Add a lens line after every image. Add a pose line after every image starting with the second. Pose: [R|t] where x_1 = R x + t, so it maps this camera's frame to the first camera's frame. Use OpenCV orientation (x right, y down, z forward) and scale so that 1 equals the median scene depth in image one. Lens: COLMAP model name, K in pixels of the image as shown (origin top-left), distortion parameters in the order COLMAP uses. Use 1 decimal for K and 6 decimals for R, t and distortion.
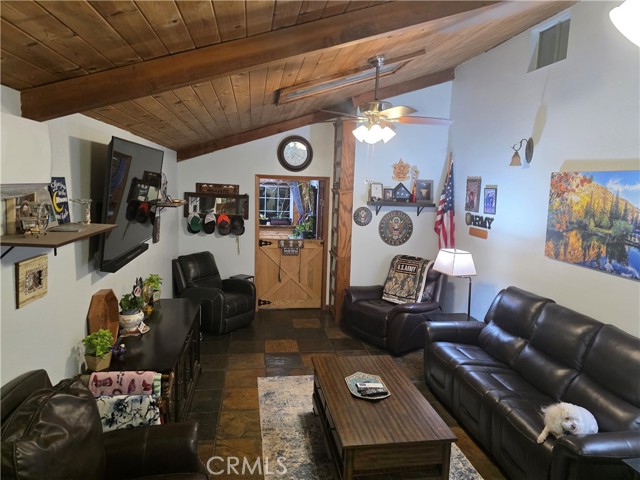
lens RADIAL K [[432.9, 0, 321.6], [0, 432.9, 236.5], [0, 0, 1]] dist [0.057579, -0.003300]
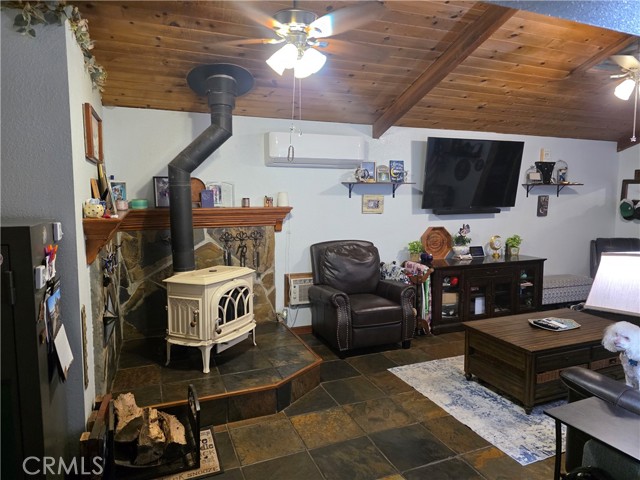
lens RADIAL K [[432.4, 0, 320.0], [0, 432.4, 240.0], [0, 0, 1]] dist [0.044374, -0.046005]
pose [[0.223233, 0.063782, -0.972676, 0.929243], [-0.113531, 0.992767, 0.039044, 0.139256], [0.968131, 0.101713, 0.228860, 0.132533]]
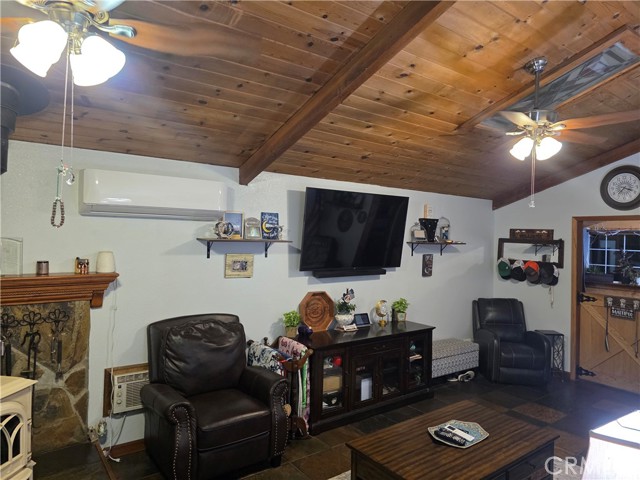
lens RADIAL K [[432.9, 0, 321.6], [0, 432.9, 236.5], [0, 0, 1]] dist [0.057579, -0.003300]
pose [[0.468634, -0.021954, -0.883120, 0.681580], [-0.118260, 0.989134, -0.087345, 0.057315], [0.875441, 0.145371, 0.460945, 0.267947]]
